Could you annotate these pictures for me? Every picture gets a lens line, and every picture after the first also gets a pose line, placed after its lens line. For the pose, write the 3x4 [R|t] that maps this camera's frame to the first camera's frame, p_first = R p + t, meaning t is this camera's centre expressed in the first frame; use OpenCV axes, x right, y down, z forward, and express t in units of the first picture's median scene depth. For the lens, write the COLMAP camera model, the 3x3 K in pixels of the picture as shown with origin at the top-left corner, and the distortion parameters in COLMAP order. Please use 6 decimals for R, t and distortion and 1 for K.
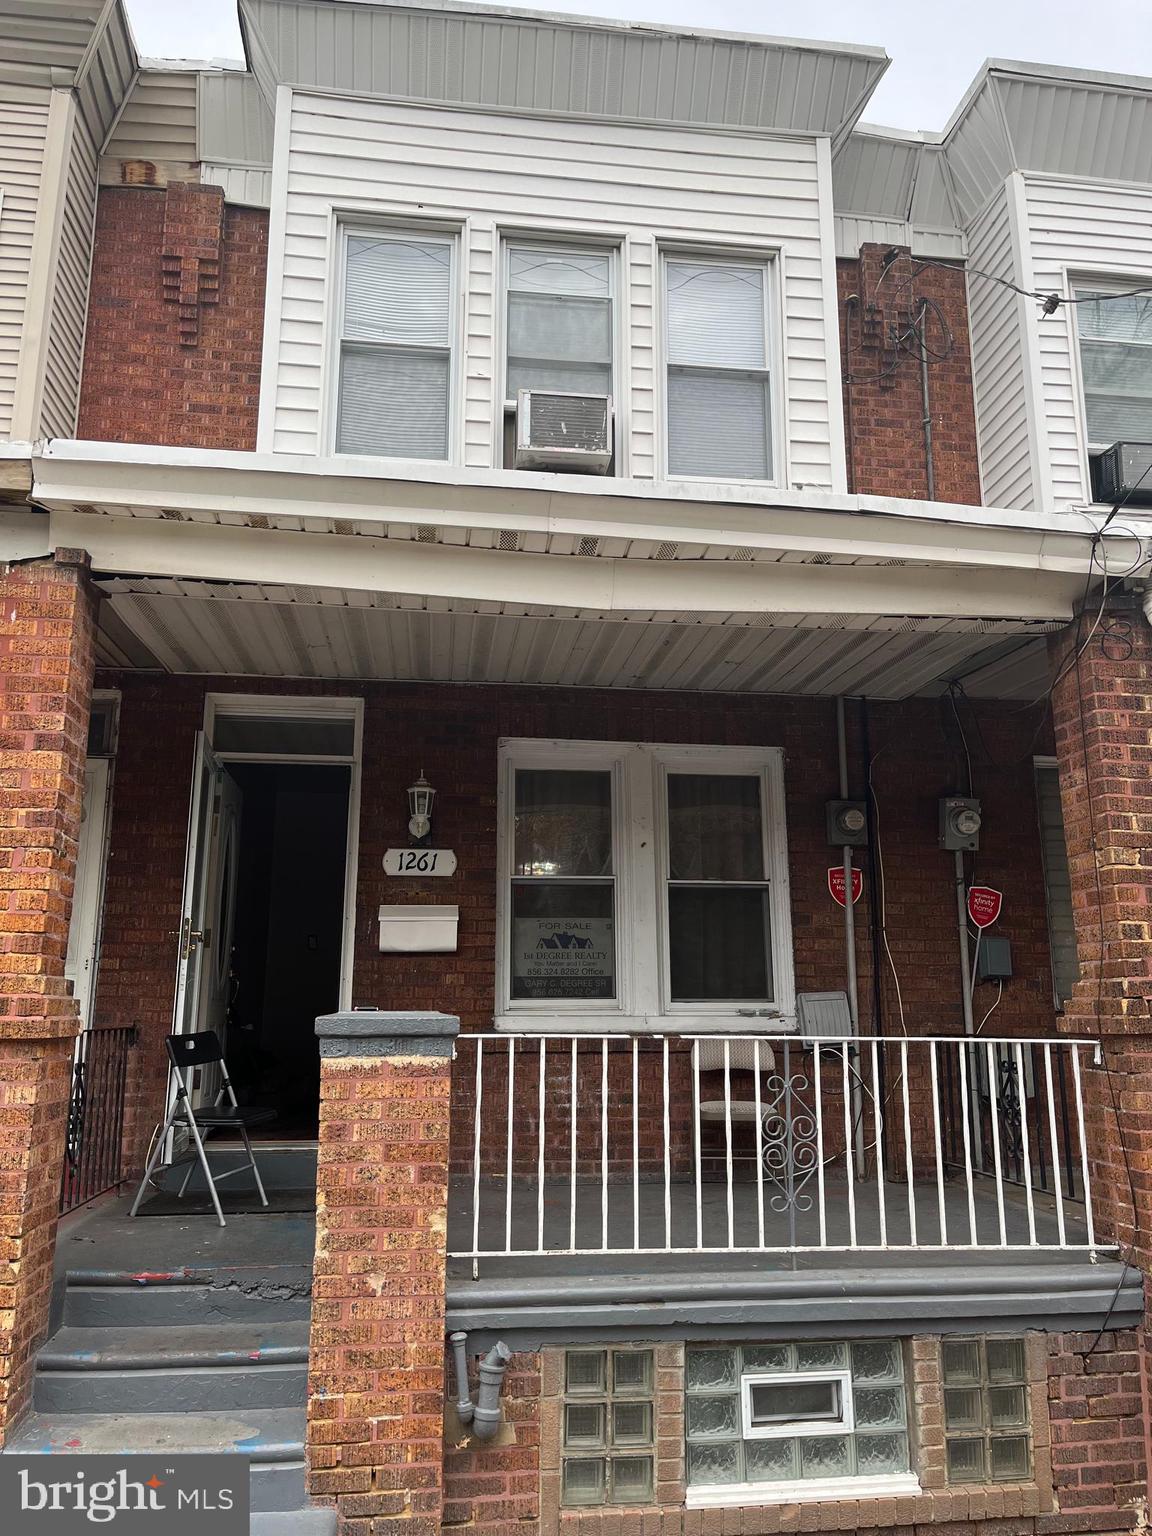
lens RADIAL K [[1167.7, 0, 576.0], [0, 1167.7, 768.0], [0, 0, 1]] dist [0.058268, -0.086122]
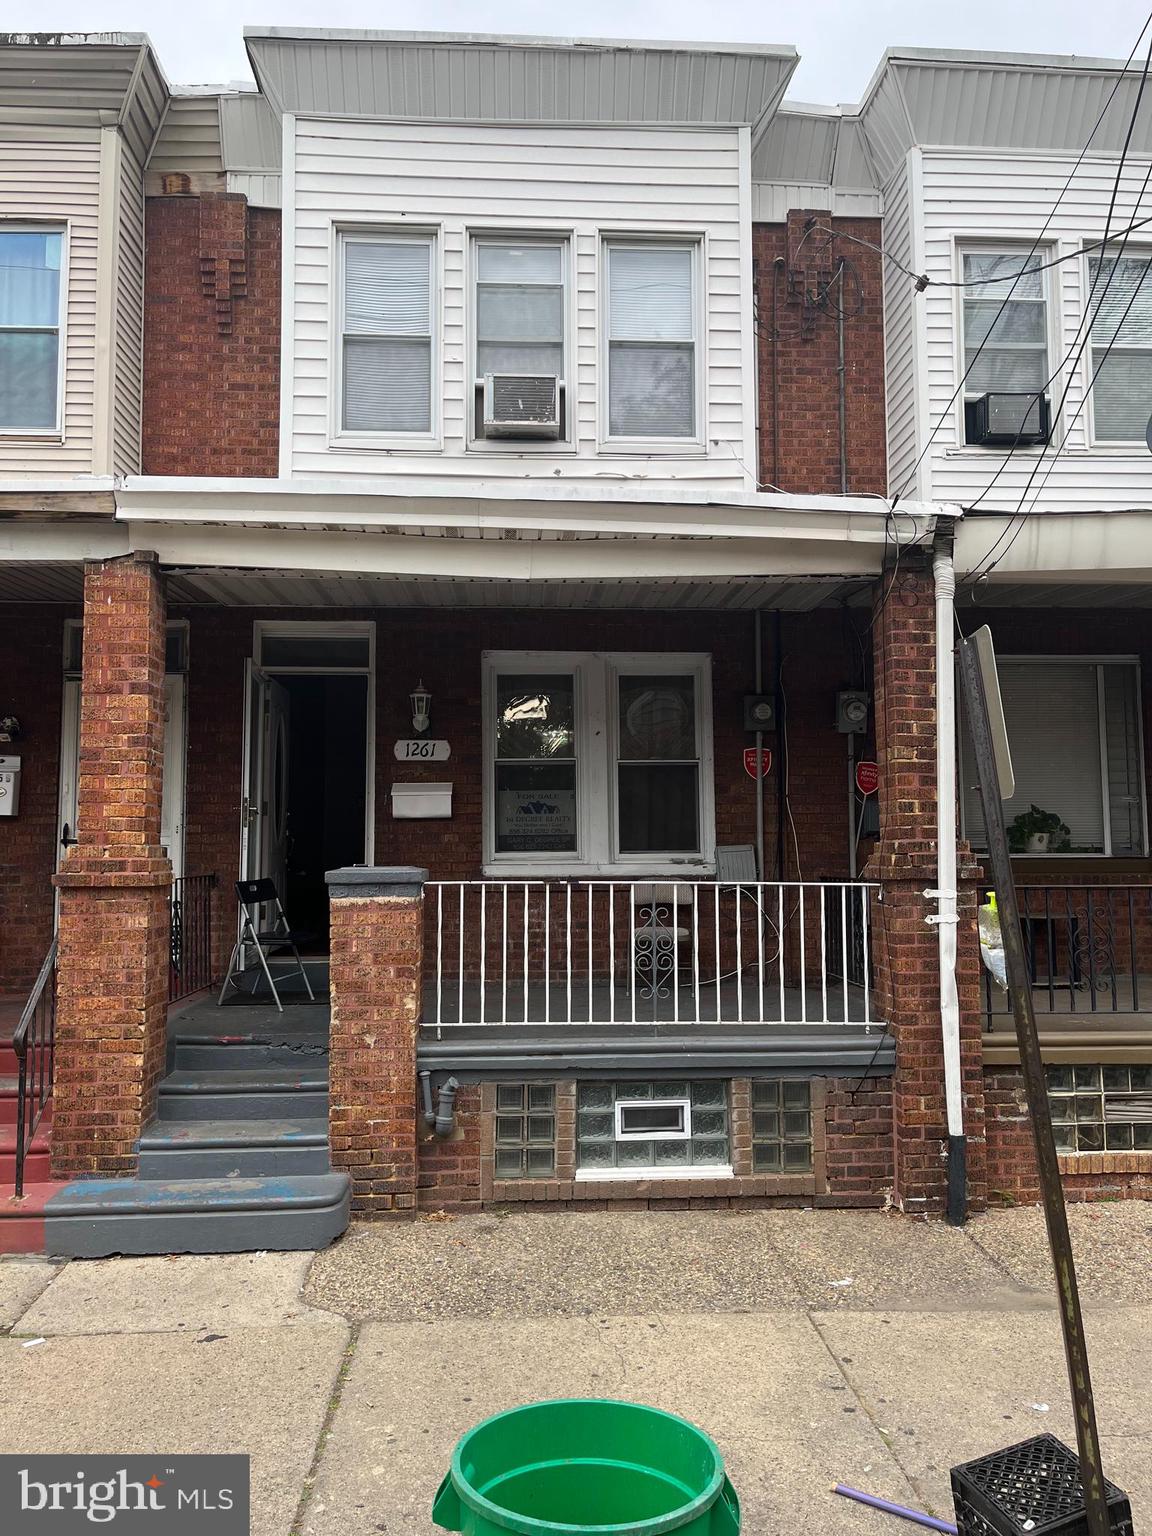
lens RADIAL K [[1167.7, 0, 576.0], [0, 1167.7, 768.0], [0, 0, 1]] dist [0.058268, -0.086122]
pose [[0.997541, -0.010496, -0.069299, 0.128352], [0.019881, 0.990488, 0.136153, -0.073855], [0.067211, -0.137196, 0.988261, -0.278478]]
